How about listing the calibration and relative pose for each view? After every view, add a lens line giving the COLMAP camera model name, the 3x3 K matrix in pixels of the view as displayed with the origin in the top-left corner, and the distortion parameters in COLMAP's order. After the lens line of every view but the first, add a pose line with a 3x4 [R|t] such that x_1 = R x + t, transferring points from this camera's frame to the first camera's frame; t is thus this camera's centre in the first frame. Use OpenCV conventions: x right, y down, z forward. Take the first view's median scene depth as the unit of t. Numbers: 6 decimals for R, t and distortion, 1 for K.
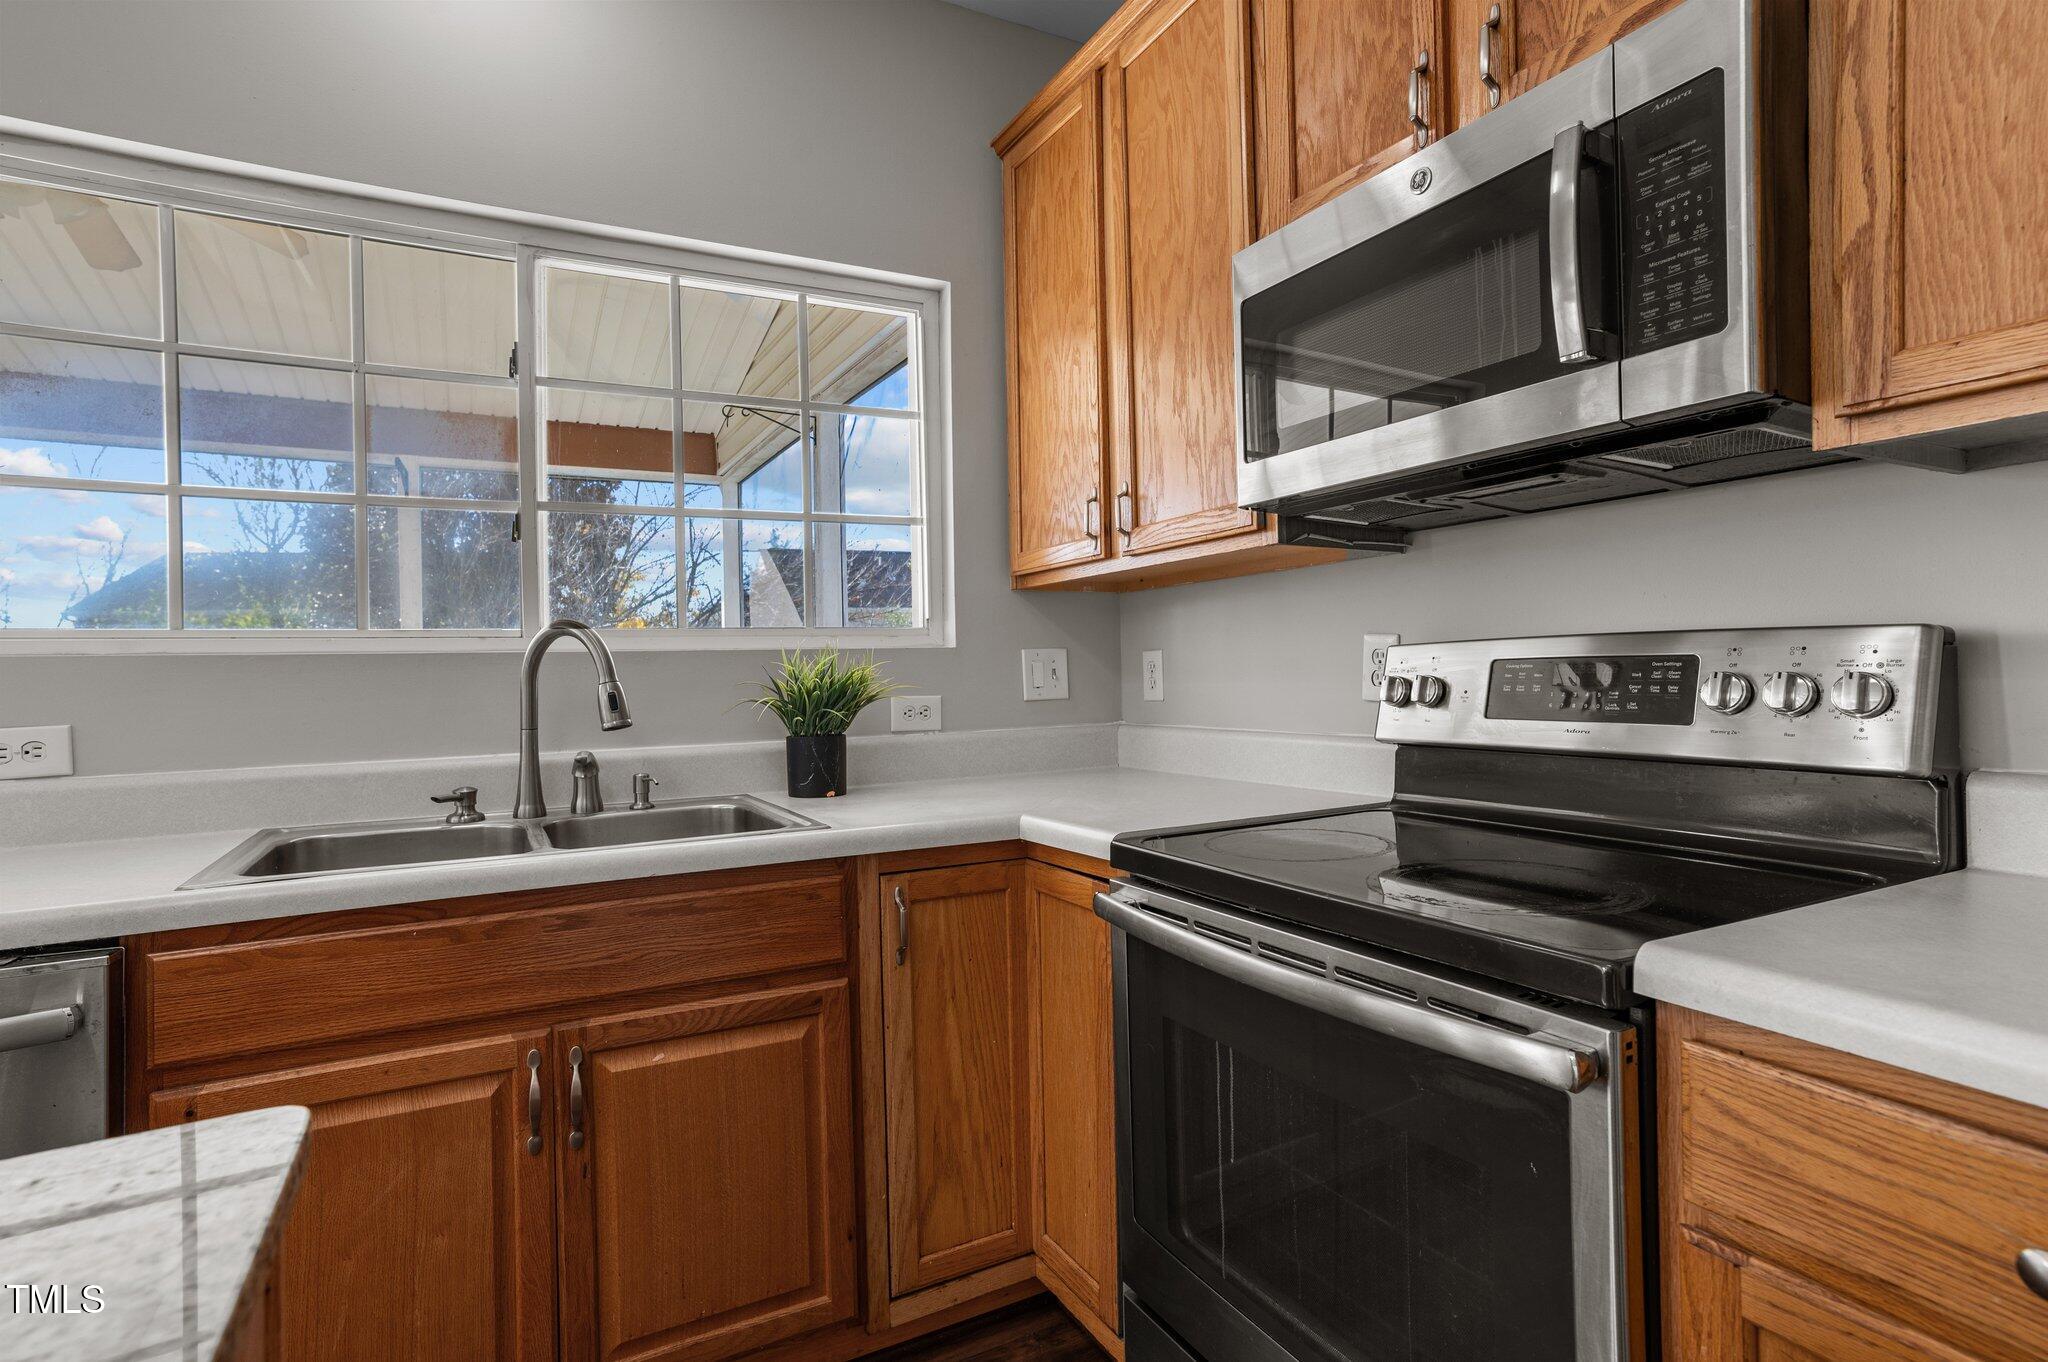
lens RADIAL K [[1029.4, 0, 1023.7], [0, 1029.4, 671.6], [0, 0, 1]] dist [-0.072073, 0.056110]
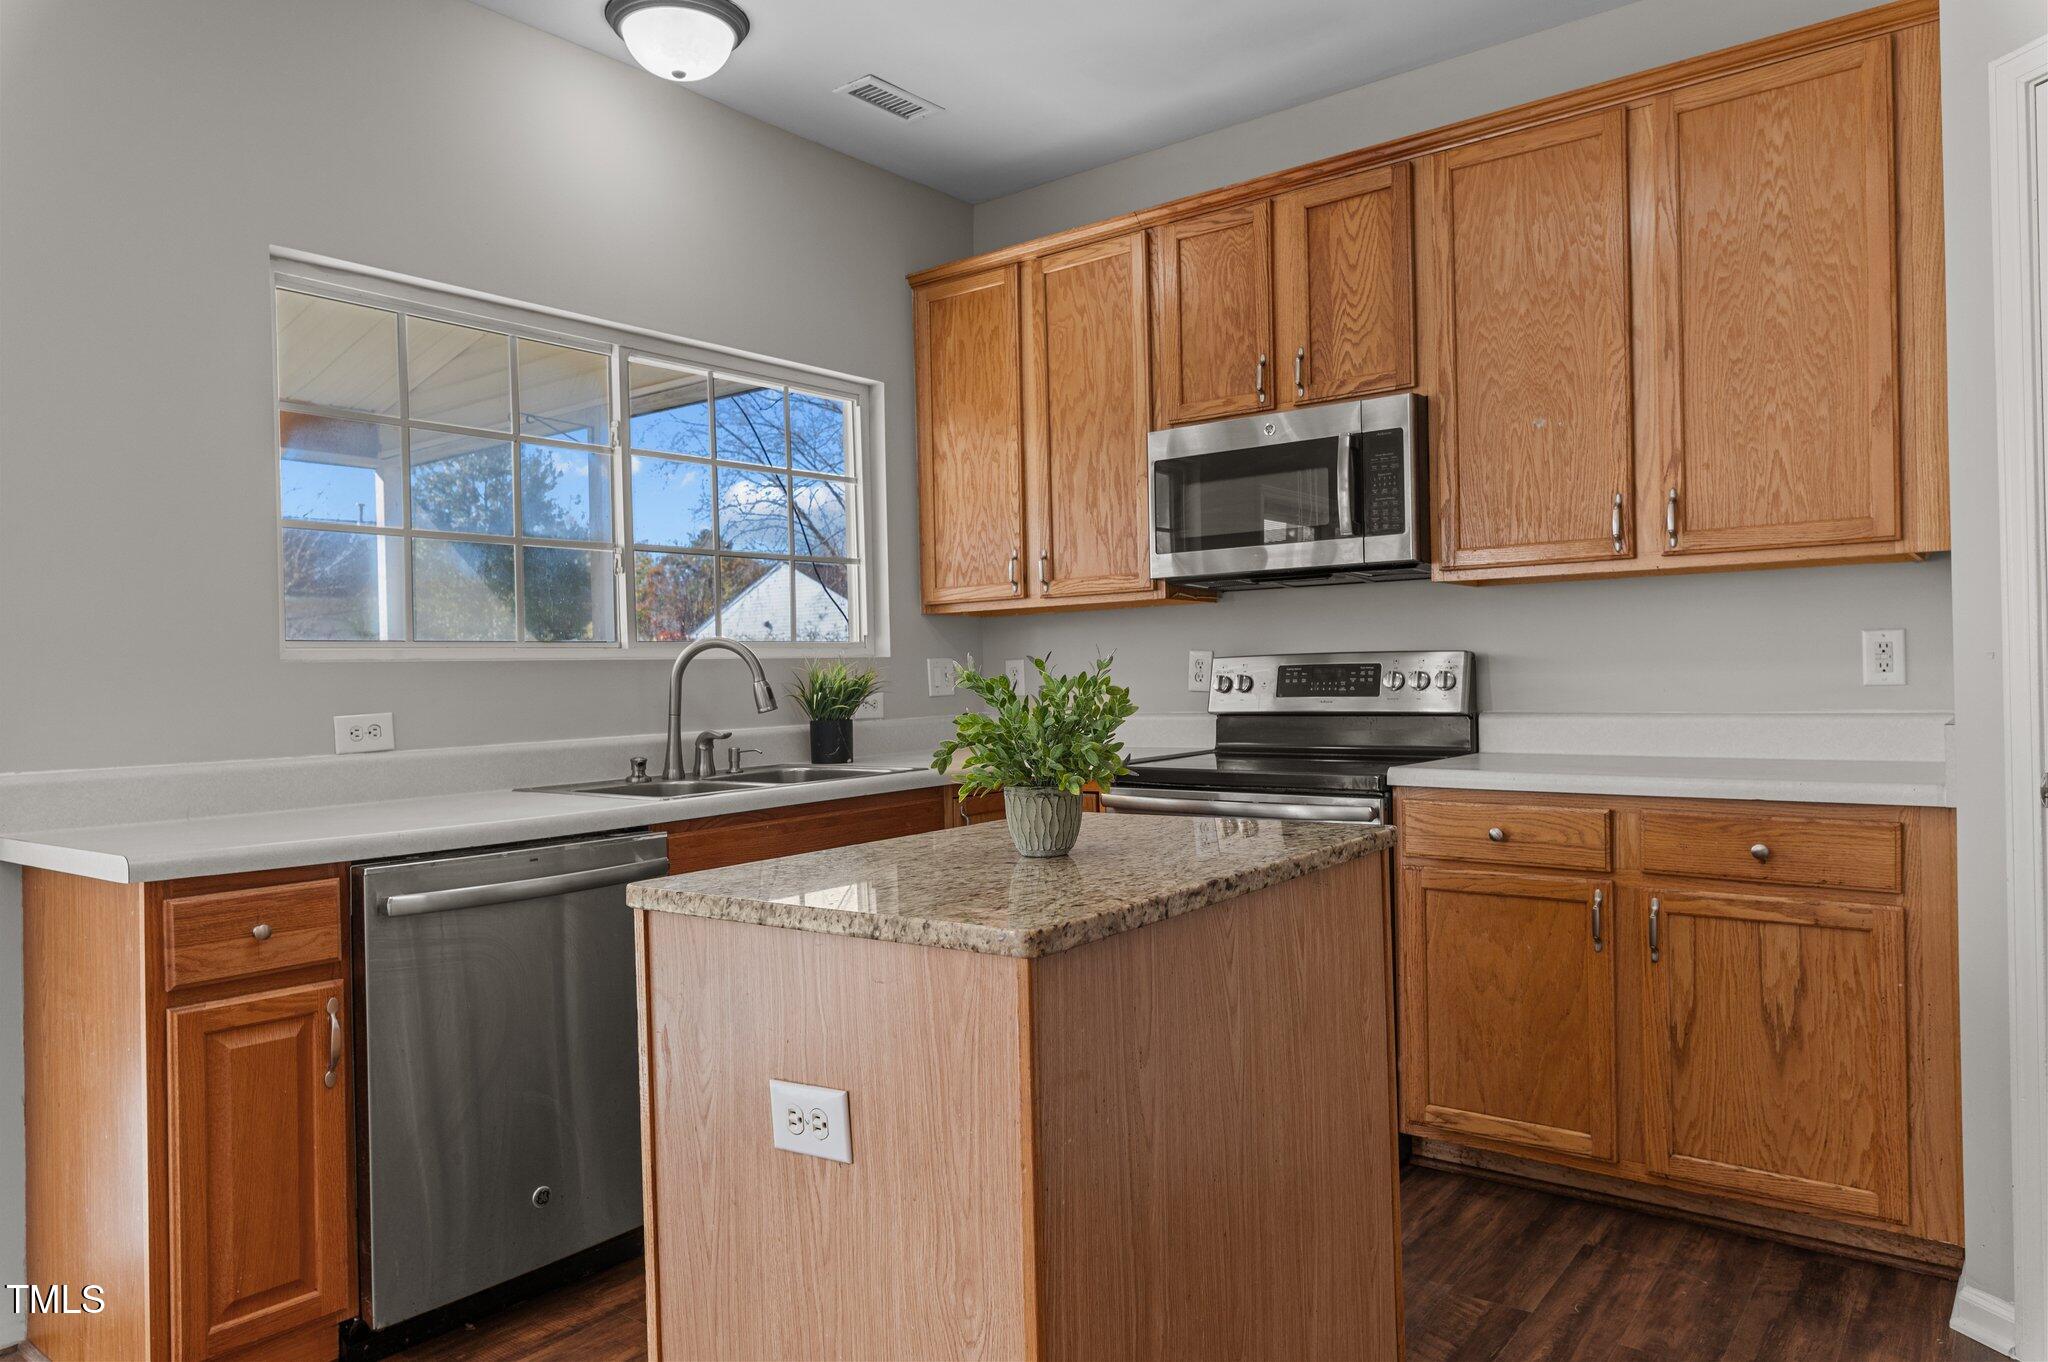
lens RADIAL K [[1347.8, 0, 1024.0], [0, 1347.8, 681.0], [0, 0, 1]] dist [0.002696, -0.000145]
pose [[0.910736, -0.002664, 0.412979, -0.860633], [0.003865, 0.999990, -0.002073, 0.016884], [-0.412970, 0.003484, 0.910738, -0.922964]]
